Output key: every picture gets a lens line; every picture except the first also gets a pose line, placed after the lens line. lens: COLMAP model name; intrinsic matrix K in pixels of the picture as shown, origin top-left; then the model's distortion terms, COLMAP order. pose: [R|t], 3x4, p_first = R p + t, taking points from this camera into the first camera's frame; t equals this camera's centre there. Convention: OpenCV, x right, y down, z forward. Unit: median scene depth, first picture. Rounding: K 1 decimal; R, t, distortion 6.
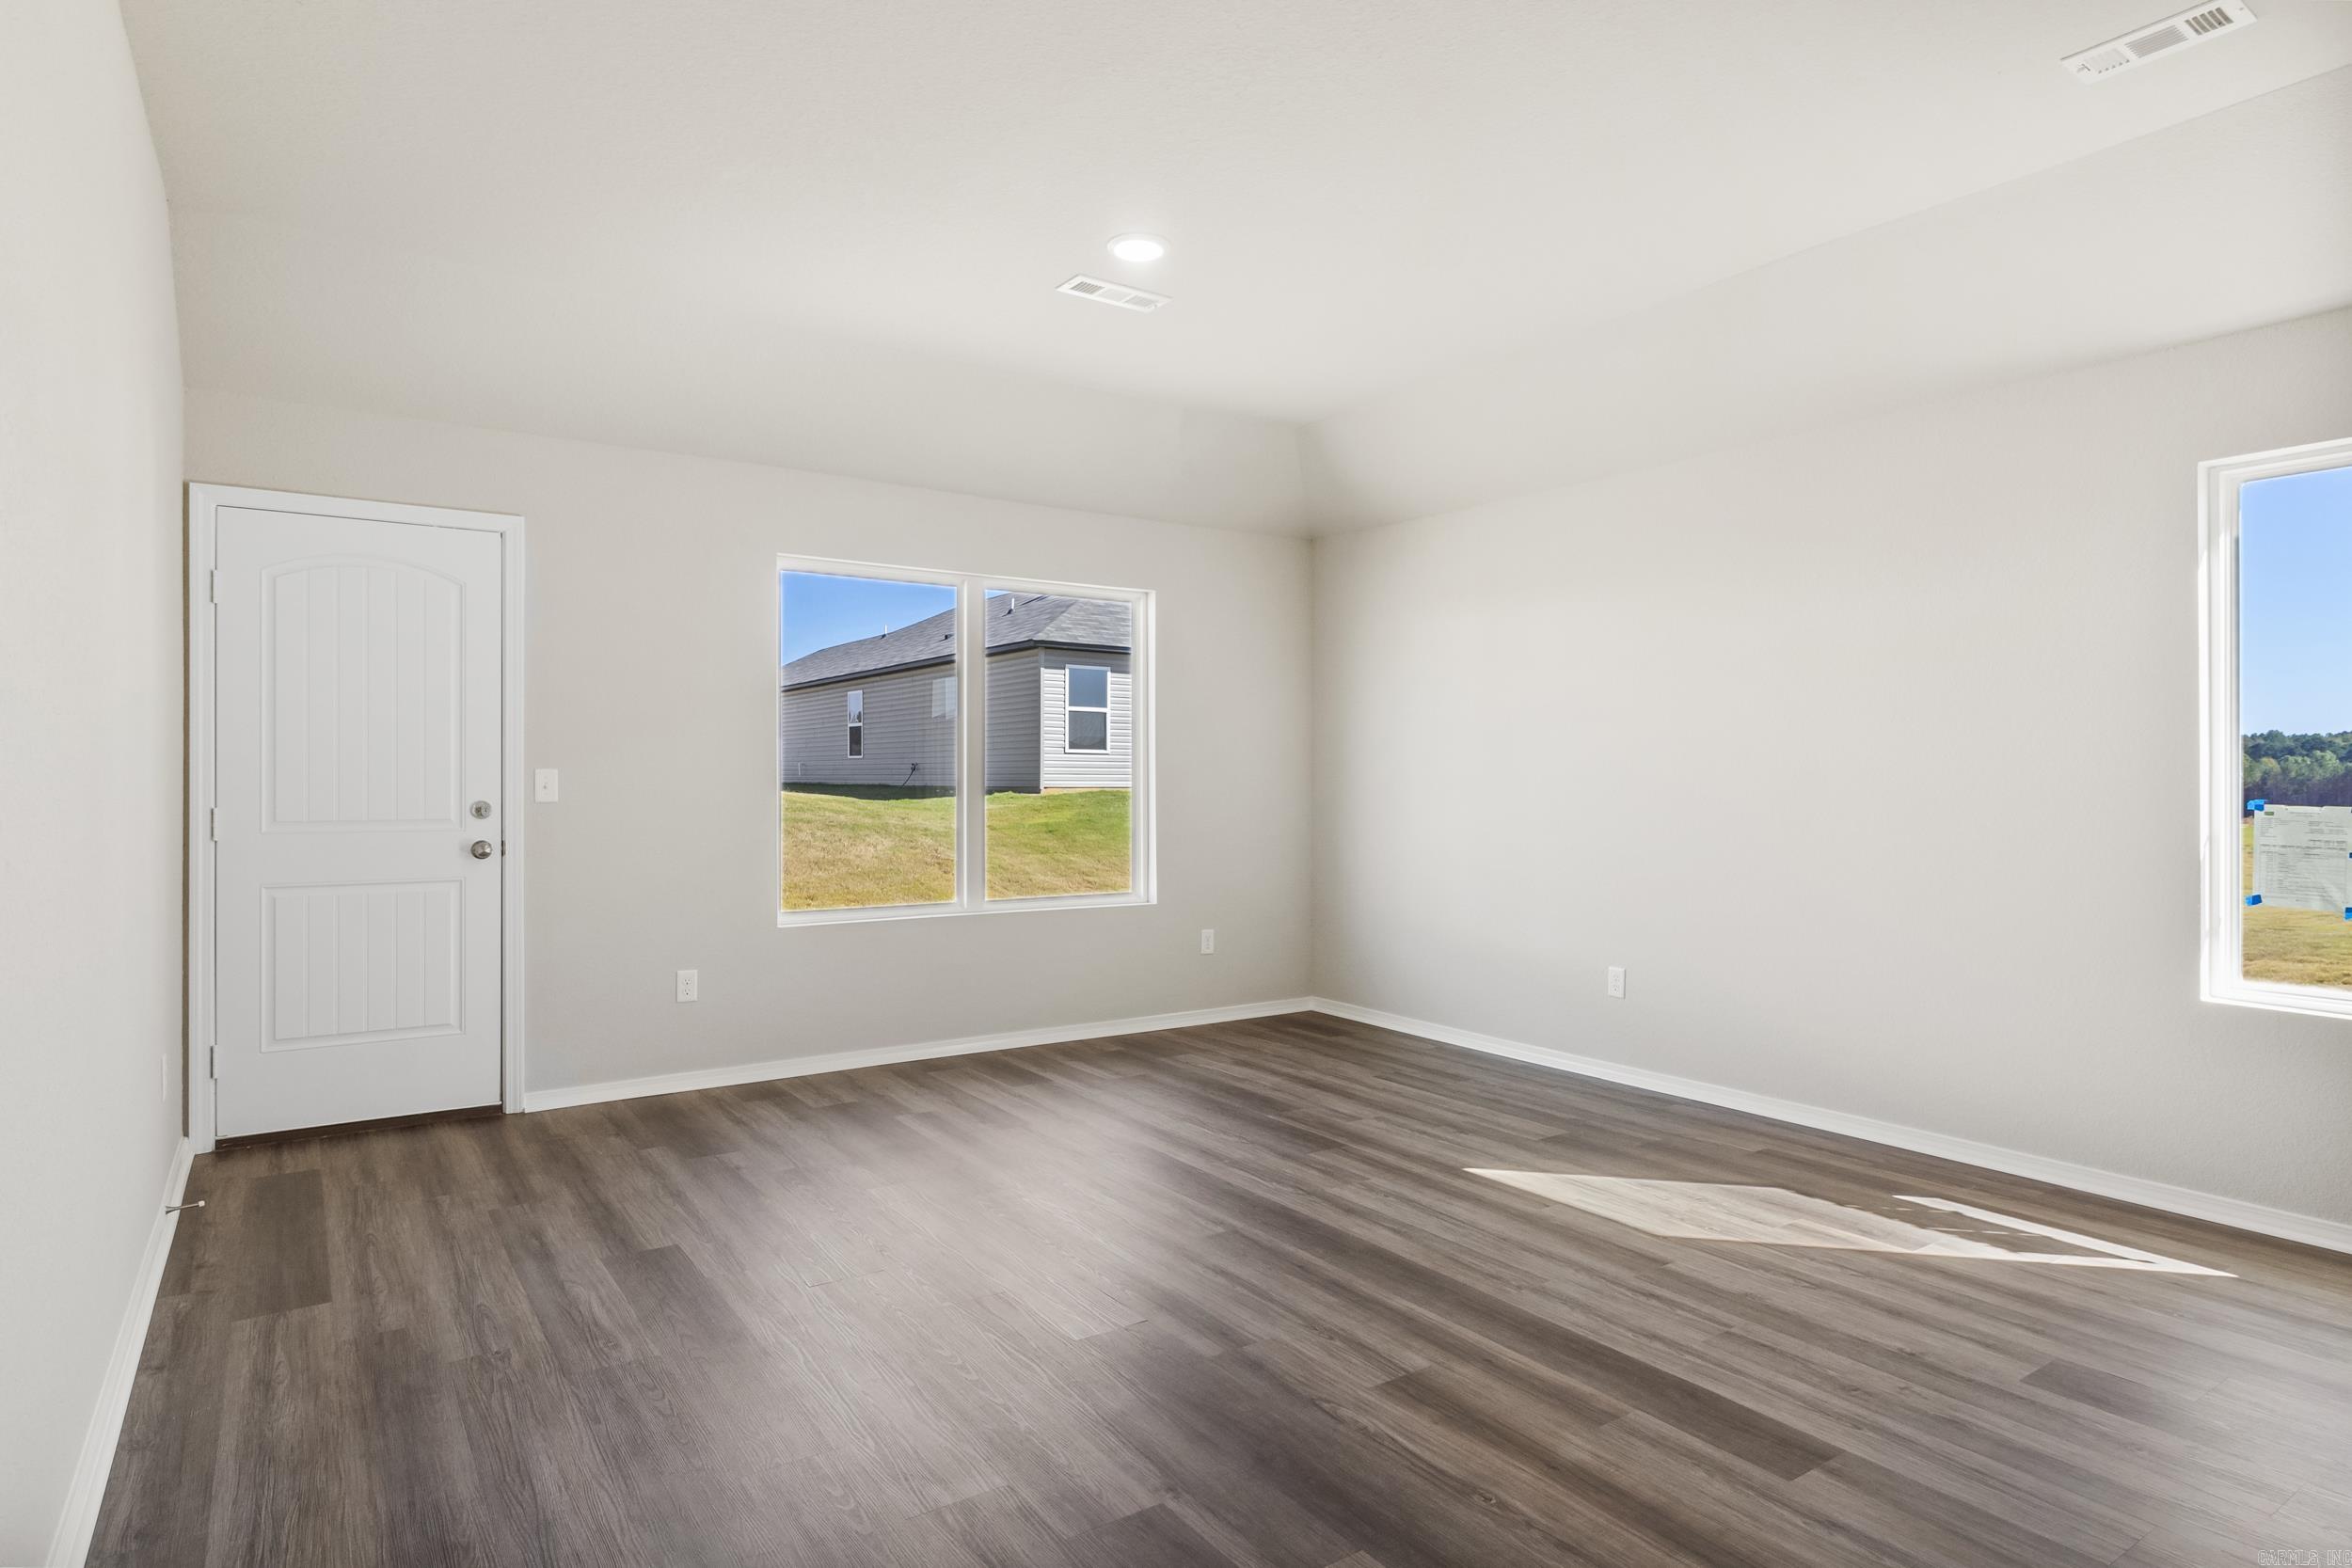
lens RADIAL K [[1287.6, 0, 1192.2], [0, 1287.6, 783.6], [0, 0, 1]] dist [0.002248, 0.002042]
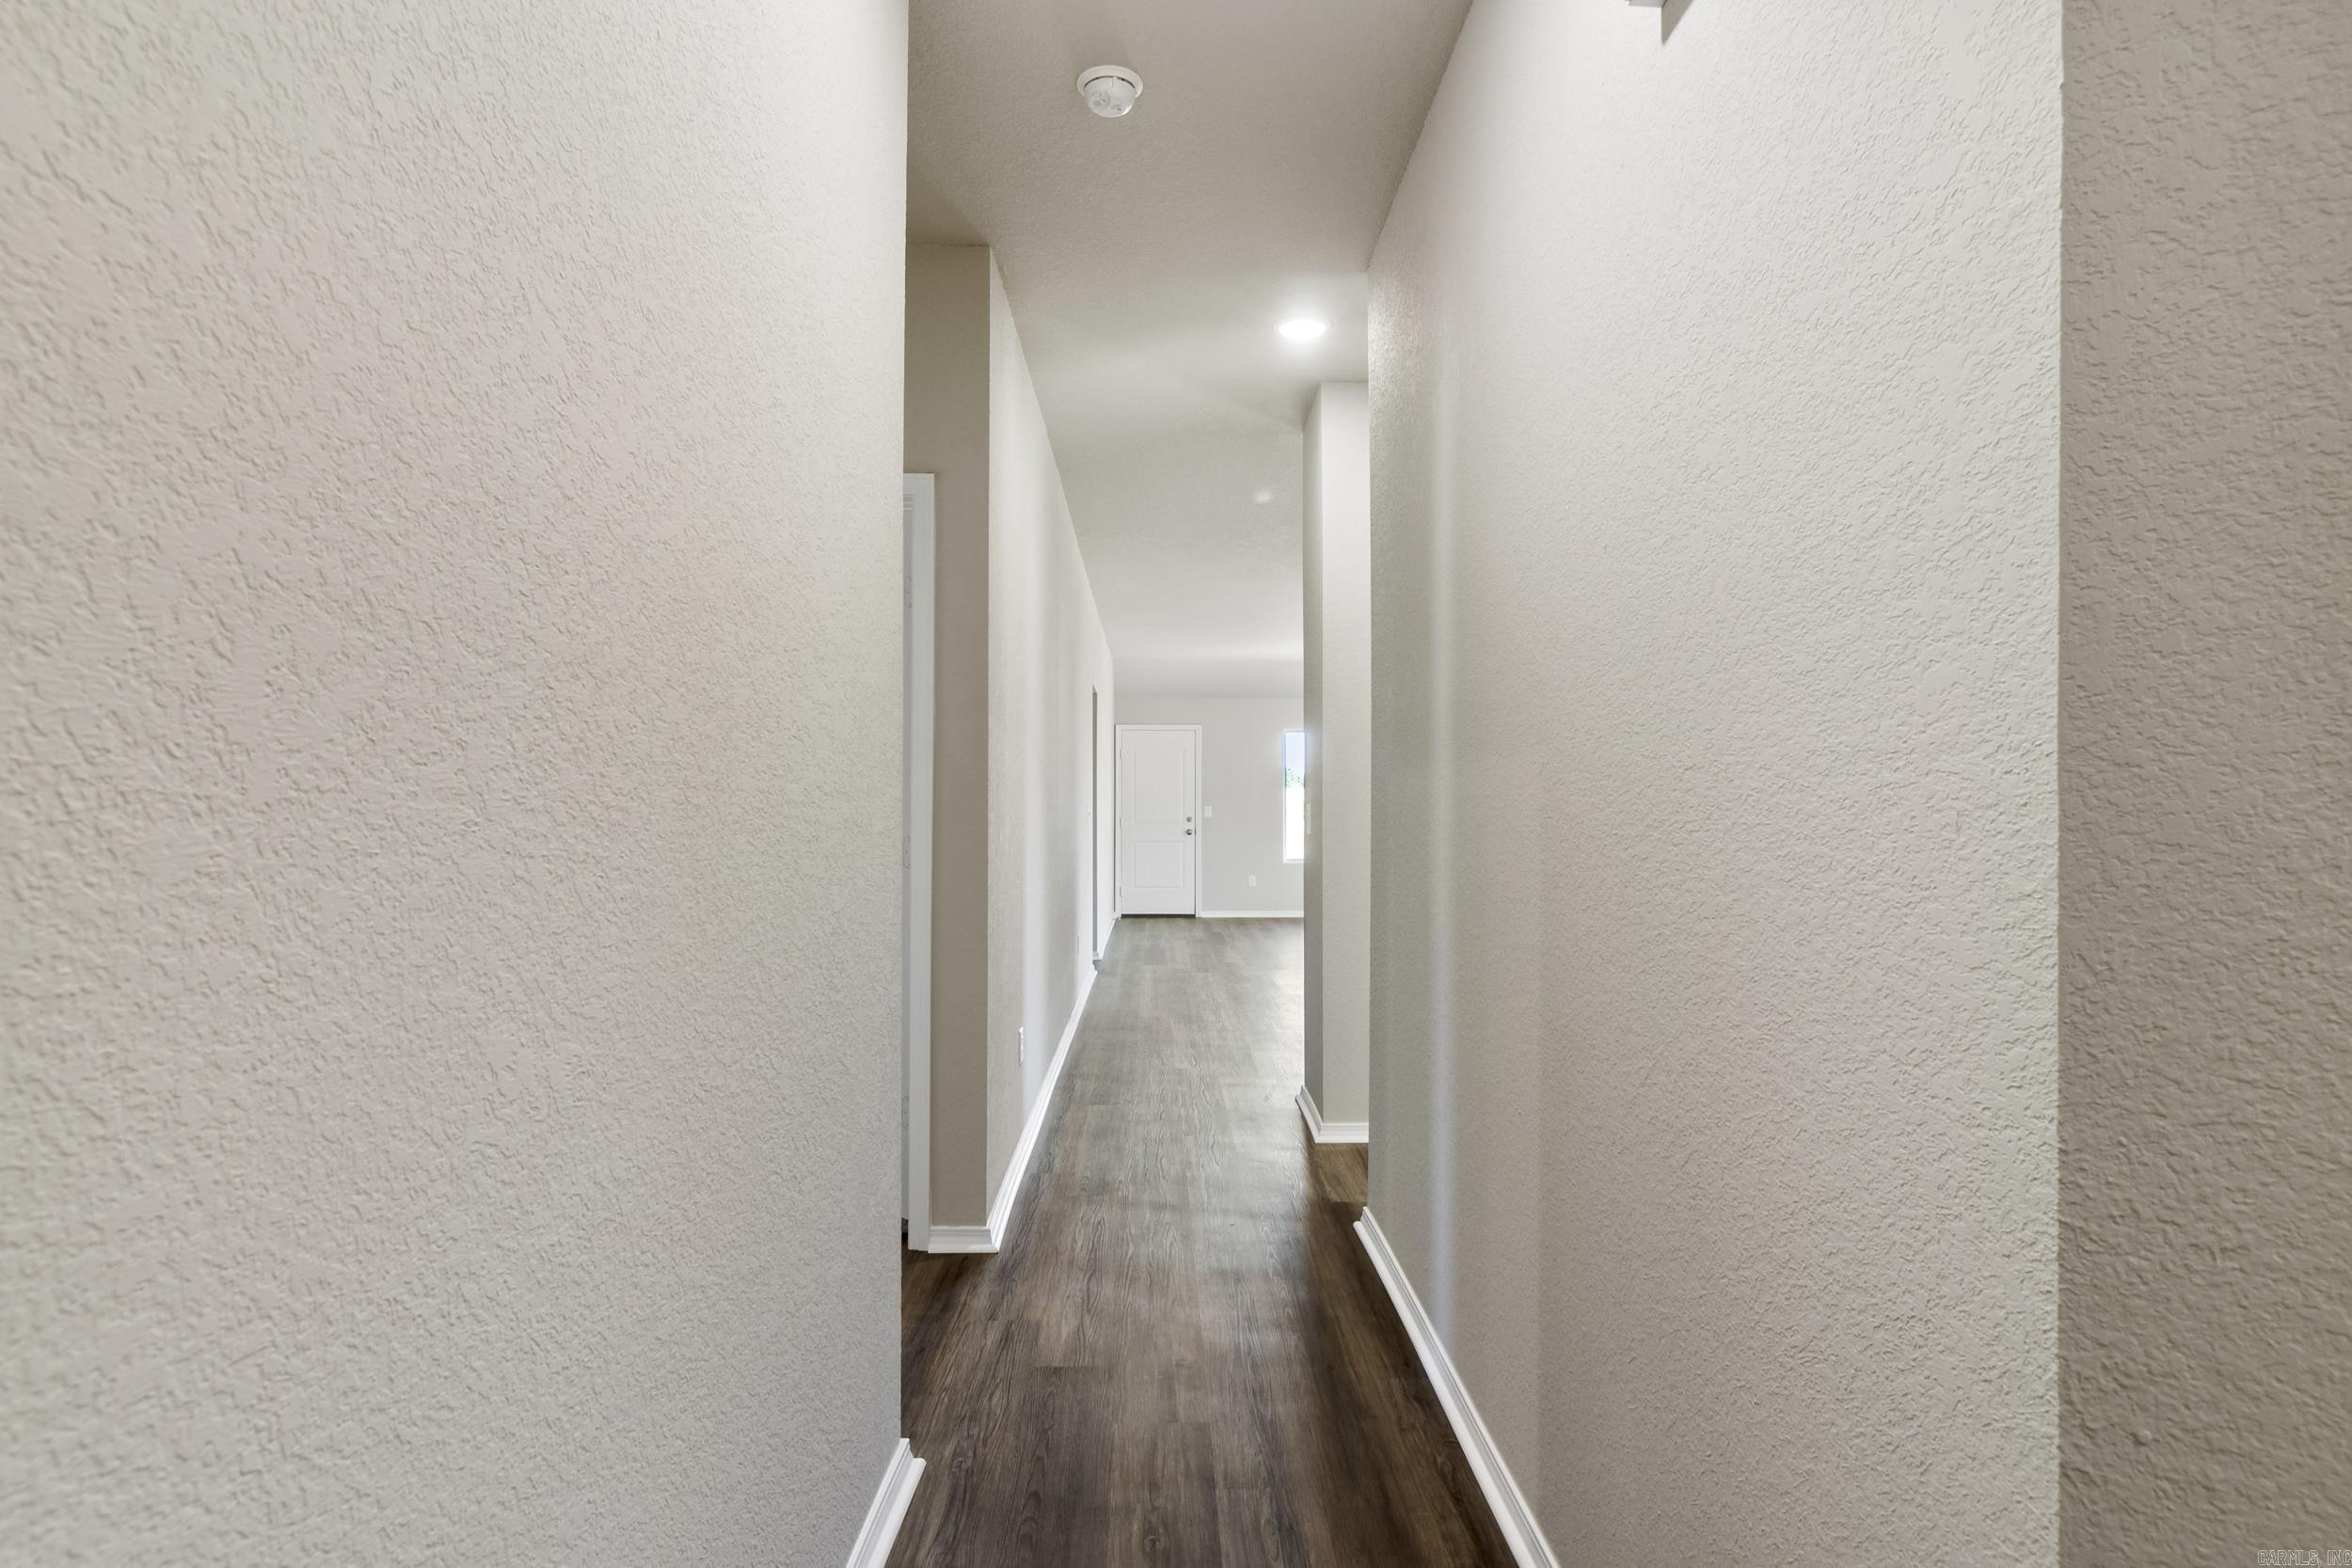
lens RADIAL K [[1287.6, 0, 1177.4], [0, 1287.6, 792.7], [0, 0, 1]] dist [0.002248, 0.002042]
pose [[0.829861, -0.005175, -0.557947, 1.294491], [-0.004683, 0.999857, -0.016239, 0.007905], [0.557951, 0.016089, 0.829718, -1.783956]]
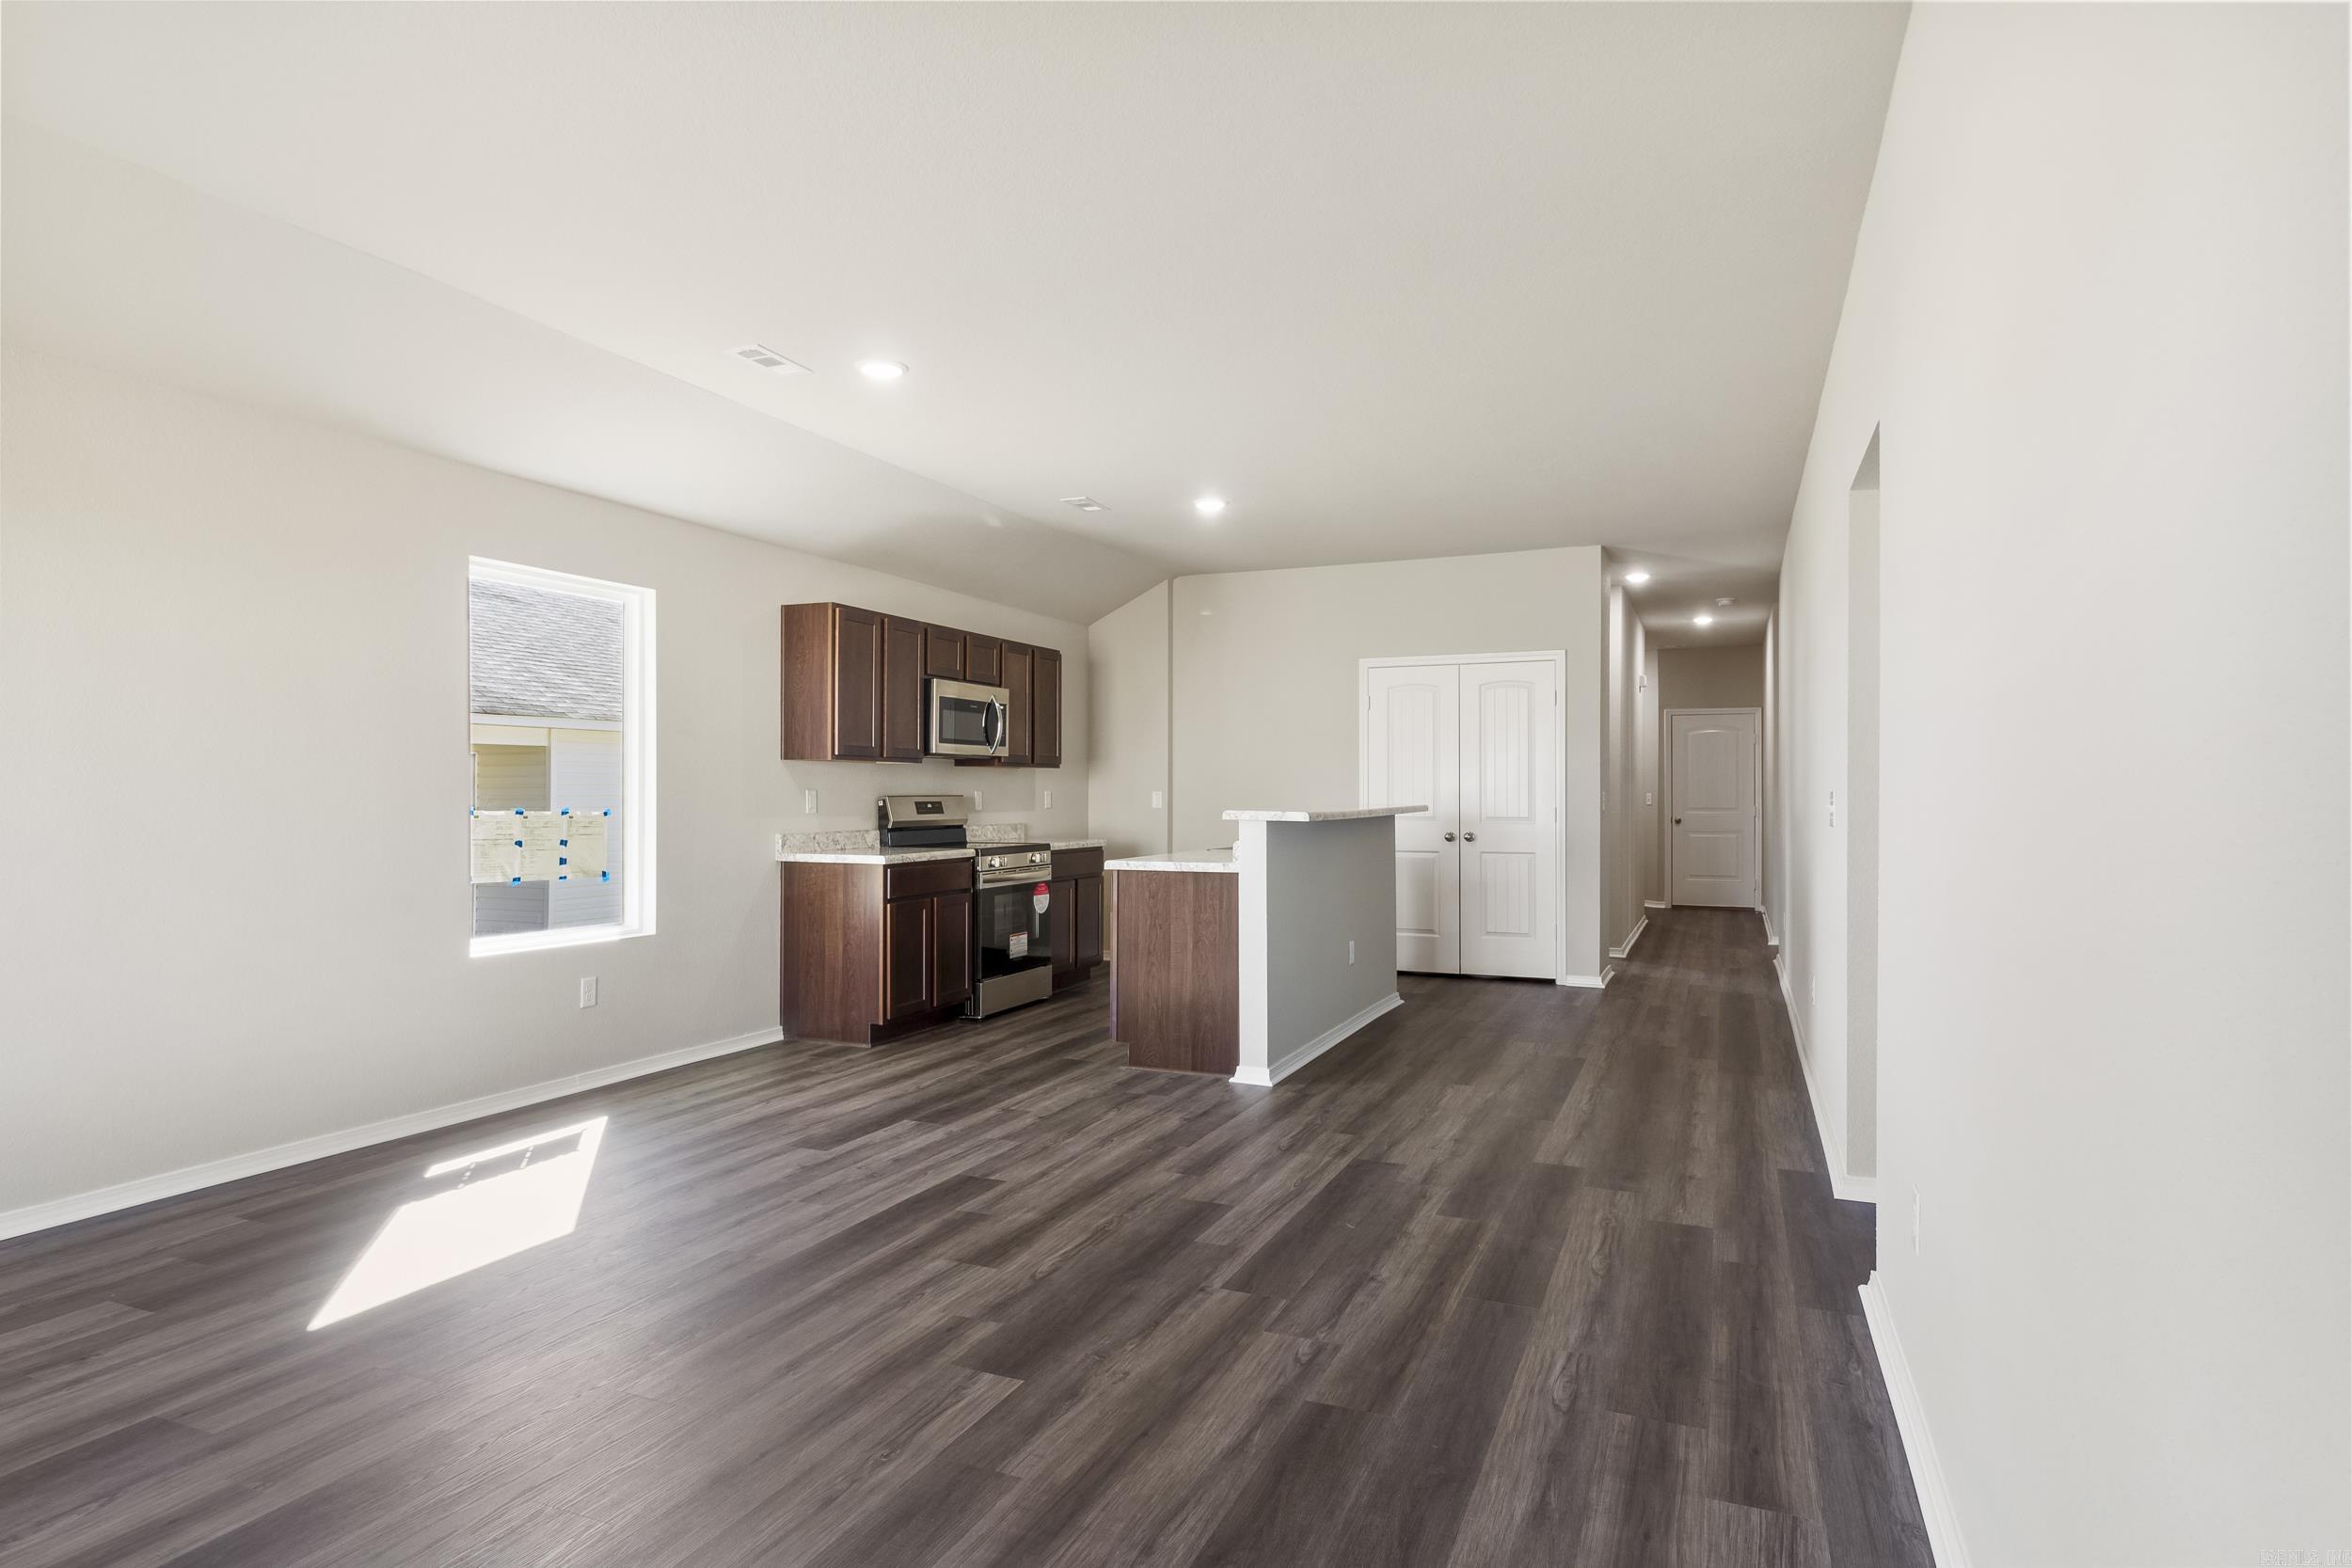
lens RADIAL K [[1287.6, 0, 1183.4], [0, 1287.6, 788.1], [0, 0, 1]] dist [0.002248, 0.002042]
pose [[-0.531615, 0.001695, 0.846984, -0.645044], [0.001509, 0.999998, -0.001054, -0.004375], [-0.846985, 0.000717, -0.531617, 0.941237]]
